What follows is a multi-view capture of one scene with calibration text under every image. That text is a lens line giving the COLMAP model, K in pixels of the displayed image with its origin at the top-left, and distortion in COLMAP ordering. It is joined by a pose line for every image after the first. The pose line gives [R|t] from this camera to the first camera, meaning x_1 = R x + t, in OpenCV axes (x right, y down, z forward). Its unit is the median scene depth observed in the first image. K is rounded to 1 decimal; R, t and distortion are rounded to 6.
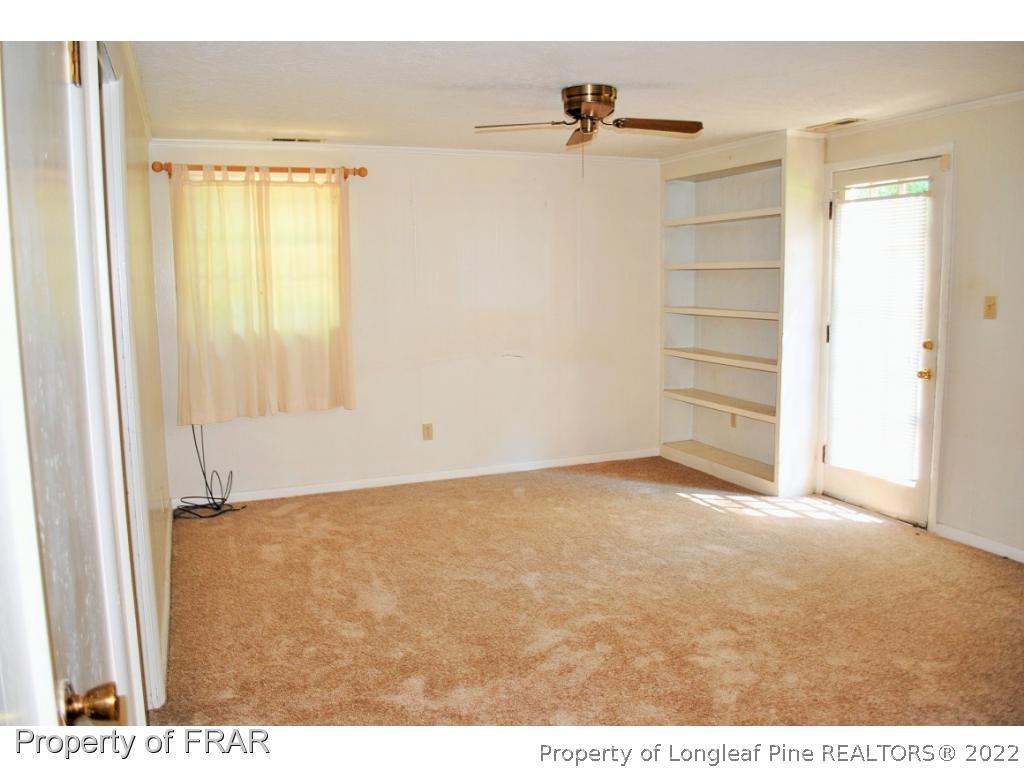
lens RADIAL K [[814.4, 0, 510.4], [0, 814.4, 379.2], [0, 0, 1]] dist [-0.079417, 0.008474]
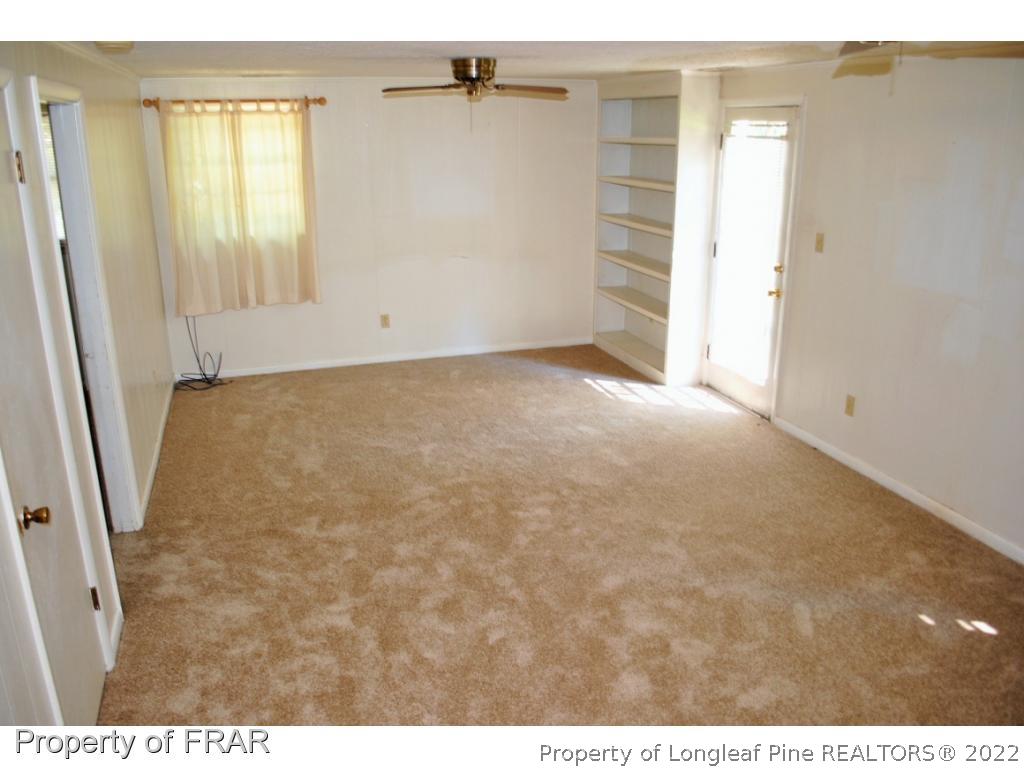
lens RADIAL K [[814.4, 0, 511.6], [0, 814.4, 381.4], [0, 0, 1]] dist [-0.079417, 0.008474]
pose [[0.997913, 0.029815, -0.057285, 0.181946], [-0.019106, 0.983642, 0.179117, -0.076286], [0.061688, -0.177648, 0.982159, -0.205431]]
